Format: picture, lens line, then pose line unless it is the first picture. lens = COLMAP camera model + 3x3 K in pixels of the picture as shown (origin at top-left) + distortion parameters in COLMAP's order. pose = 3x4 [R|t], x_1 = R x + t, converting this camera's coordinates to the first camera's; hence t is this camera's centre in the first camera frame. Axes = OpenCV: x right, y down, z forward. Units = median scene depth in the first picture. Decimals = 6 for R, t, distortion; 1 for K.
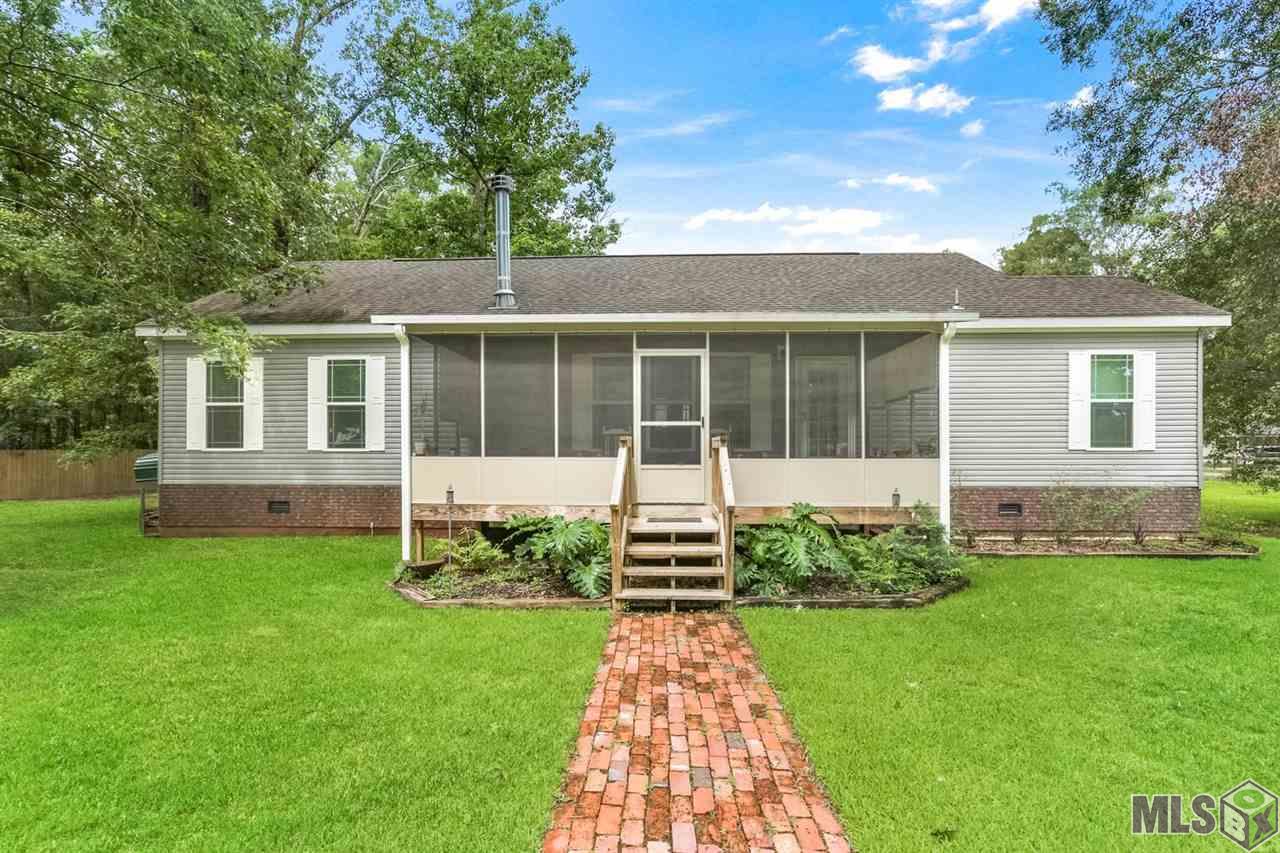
lens RADIAL K [[590.2, 0, 653.1], [0, 590.2, 476.9], [0, 0, 1]] dist [-0.018470, 0.000038]
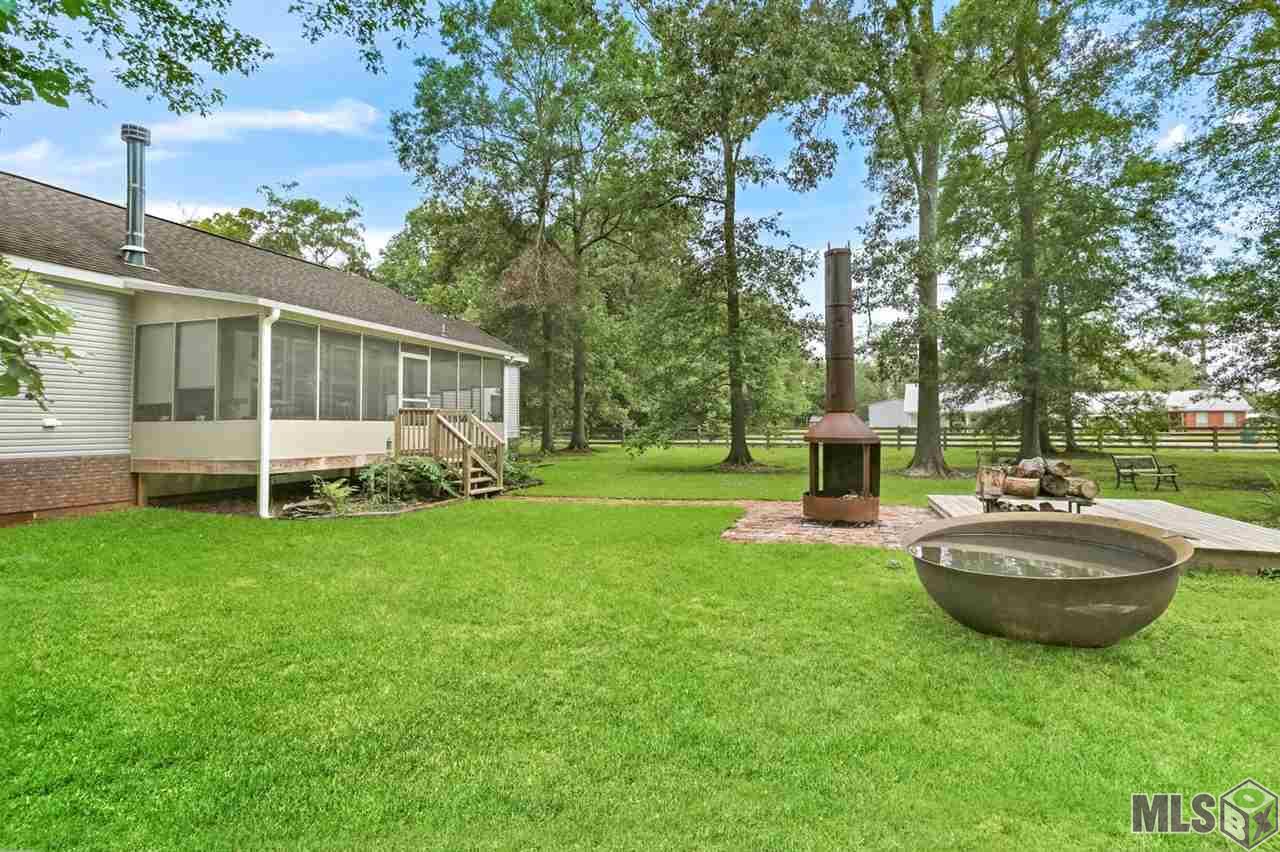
lens RADIAL K [[598.0, 0, 640.0], [0, 598.0, 426.0], [0, 0, 1]] dist [-0.012801, 0.000311]
pose [[0.270575, -0.007839, 0.962667, -1.380436], [0.044166, 0.999015, -0.004279, 0.015250], [-0.961685, 0.043675, 0.270655, -0.030891]]
